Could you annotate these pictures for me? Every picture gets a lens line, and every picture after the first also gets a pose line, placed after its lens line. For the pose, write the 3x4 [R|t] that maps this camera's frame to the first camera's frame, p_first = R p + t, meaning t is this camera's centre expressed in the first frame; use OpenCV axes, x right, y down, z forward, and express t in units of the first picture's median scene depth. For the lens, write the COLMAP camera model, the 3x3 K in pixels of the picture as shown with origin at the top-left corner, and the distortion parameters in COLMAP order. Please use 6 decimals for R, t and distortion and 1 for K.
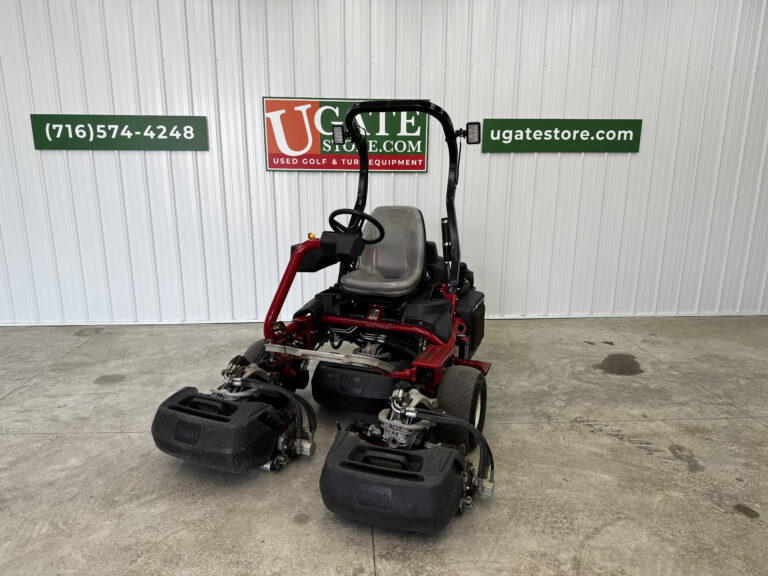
lens RADIAL K [[548.8, 0, 387.4], [0, 548.8, 291.7], [0, 0, 1]] dist [0.004811, -0.026469]
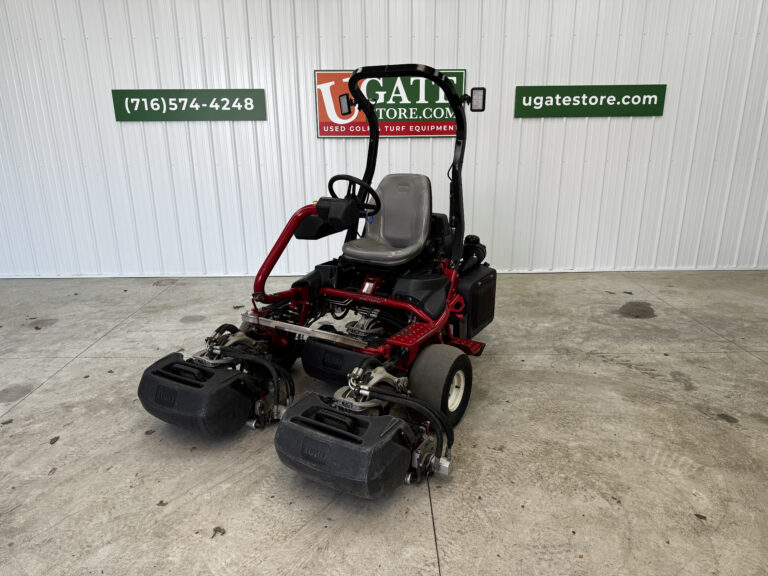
lens RADIAL K [[548.8, 0, 387.7], [0, 548.8, 294.8], [0, 0, 1]] dist [0.004811, -0.026469]
pose [[0.998388, 0.003018, -0.056680, -0.015423], [0.000702, 0.997852, 0.065500, 0.024867], [0.056756, -0.065434, 0.996242, -0.123479]]
